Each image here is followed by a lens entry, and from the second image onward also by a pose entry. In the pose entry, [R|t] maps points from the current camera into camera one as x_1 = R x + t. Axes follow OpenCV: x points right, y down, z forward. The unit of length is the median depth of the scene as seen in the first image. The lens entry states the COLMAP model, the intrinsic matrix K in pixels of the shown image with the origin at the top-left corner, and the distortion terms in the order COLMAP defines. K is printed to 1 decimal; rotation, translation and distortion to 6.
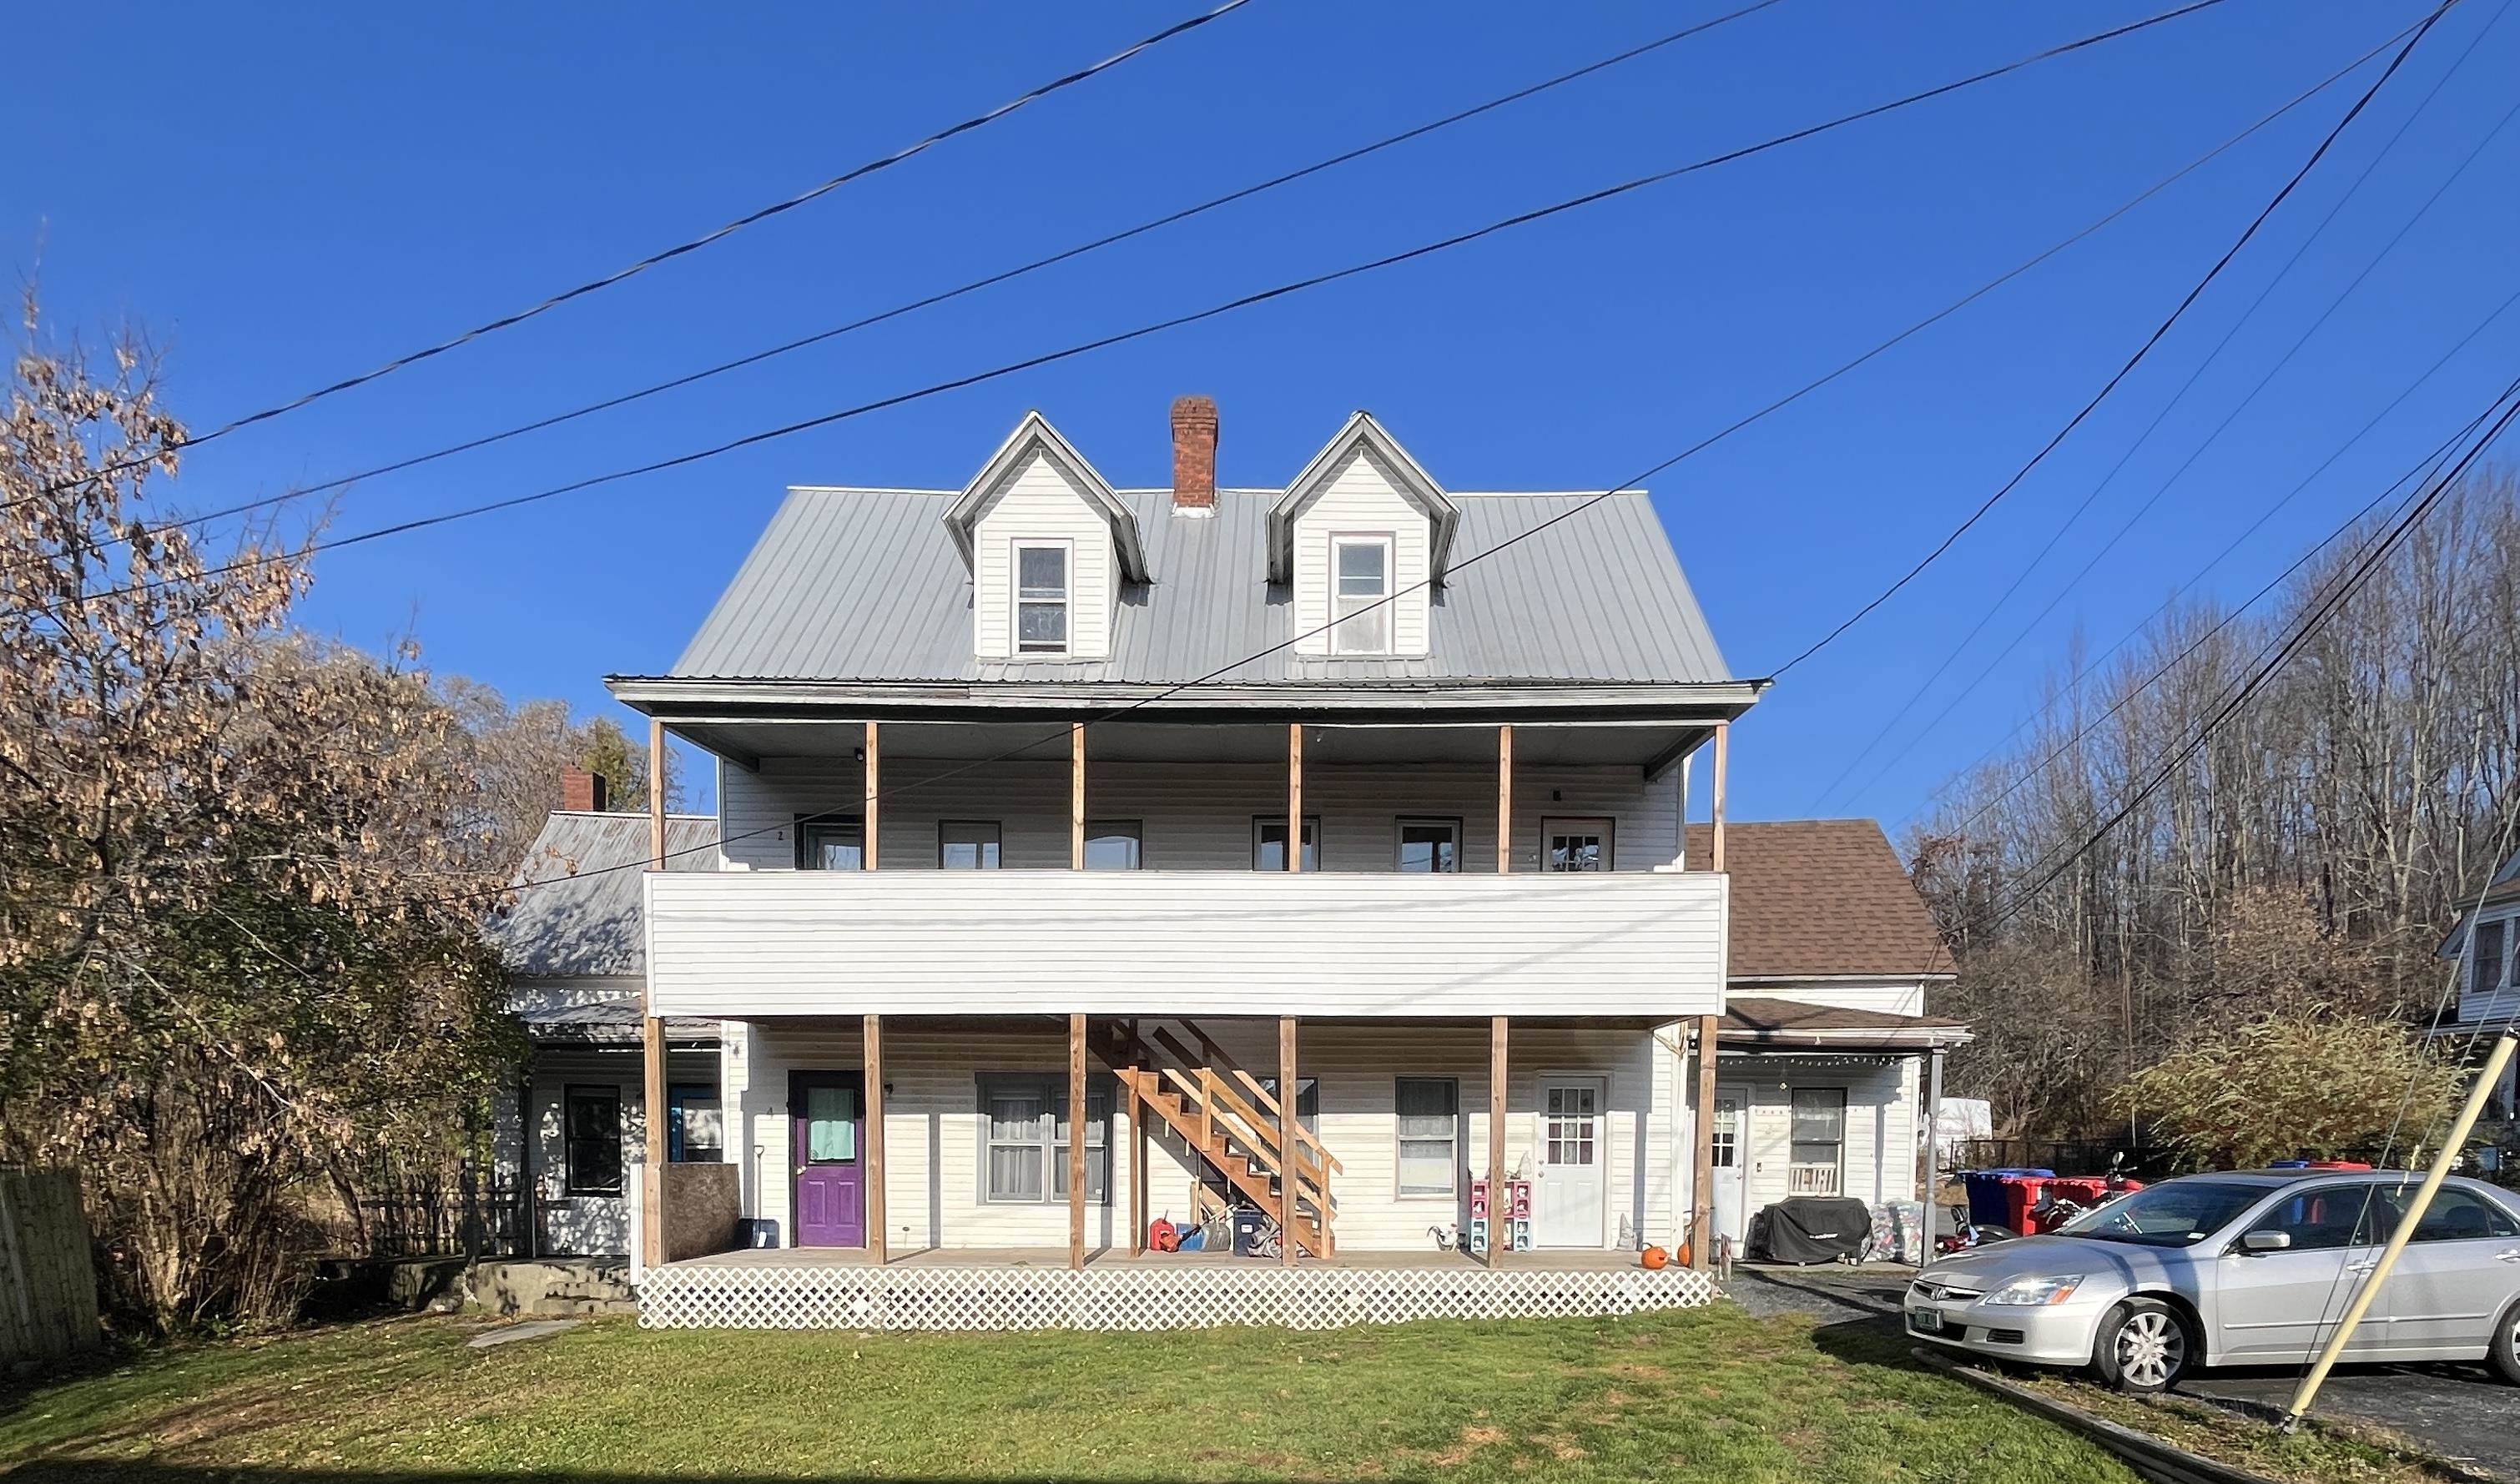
lens RADIAL K [[1390.3, 0, 1244.9], [0, 1390.3, 801.9], [0, 0, 1]] dist [-0.003050, 0.001719]
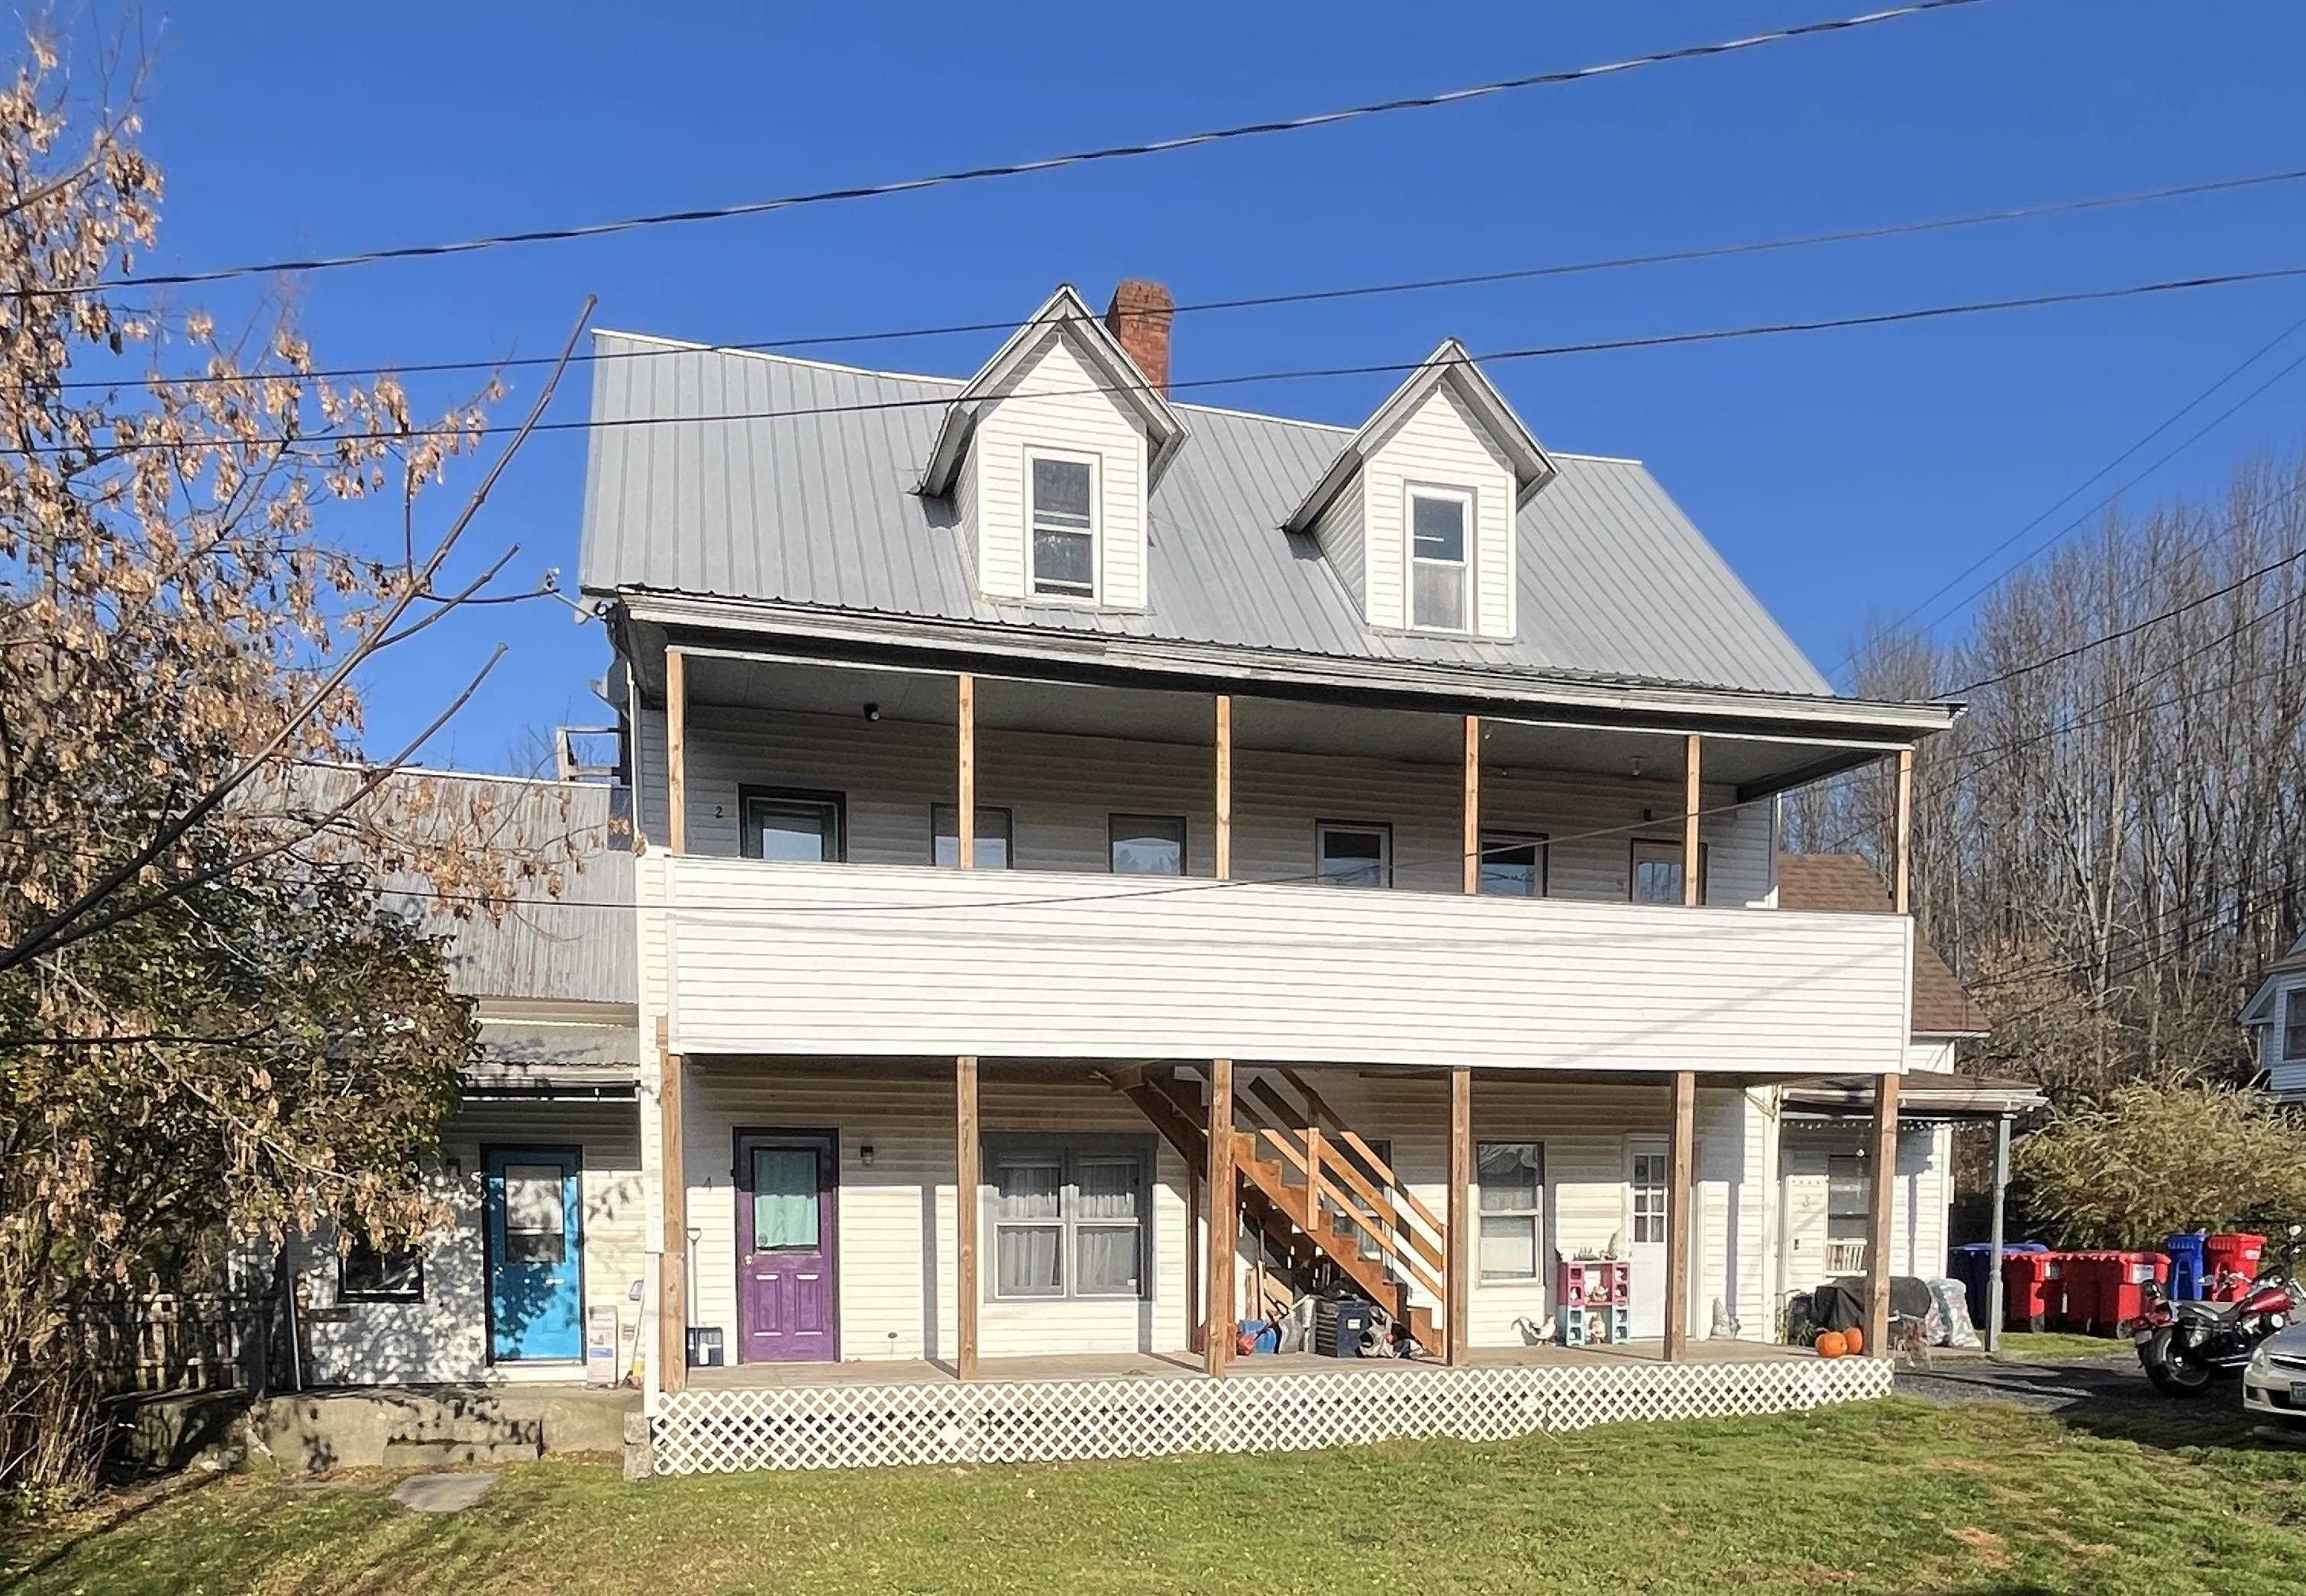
lens RADIAL K [[1792.3, 0, 1153.0], [0, 1792.3, 798.0], [0, 0, 1]] dist [-0.003873, 0.003192]
pose [[0.961216, 0.057006, 0.269841, -0.436076], [-0.058612, 0.998279, -0.002111, 0.006314], [-0.269497, -0.013787, 0.962903, 0.017866]]
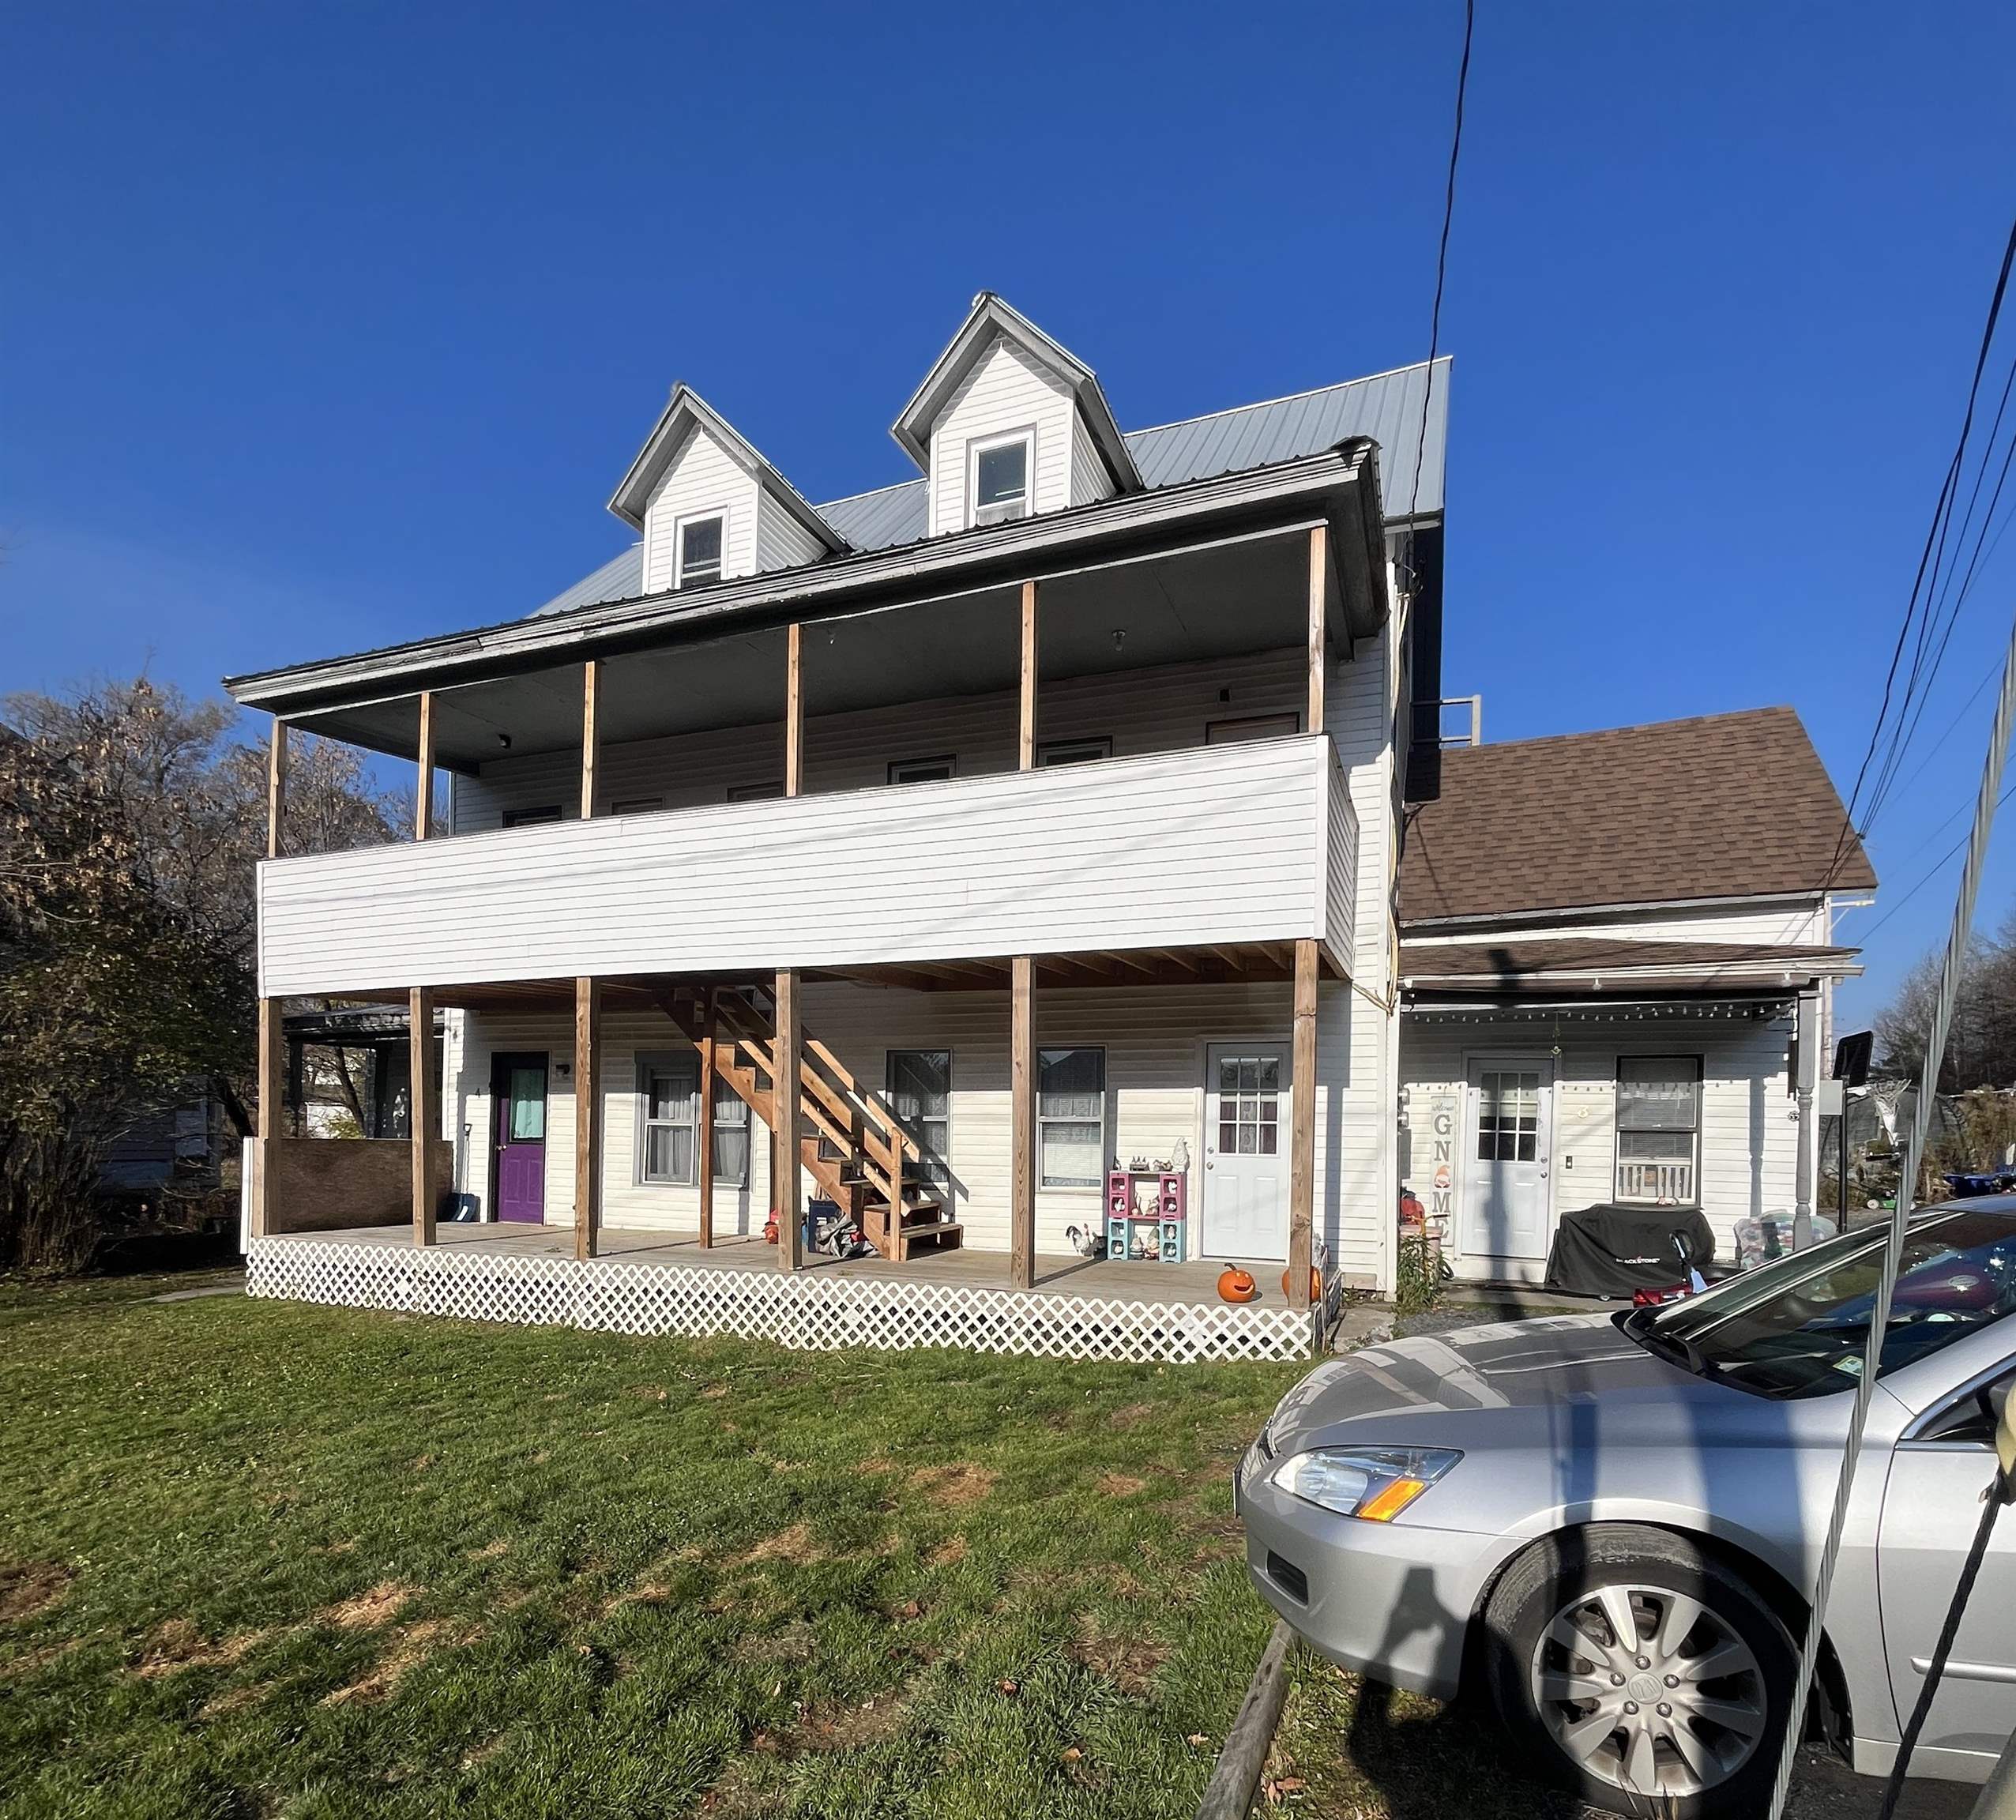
lens RADIAL K [[1084.8, 0, 1011.2], [0, 1084.8, 886.8], [0, 0, 1]] dist [-0.000643, 0.000130]
pose [[0.930112, -0.073015, -0.359945, 0.387567], [0.078301, 0.996930, 0.000103, 0.113410], [0.358832, -0.028280, 0.932973, 0.436494]]
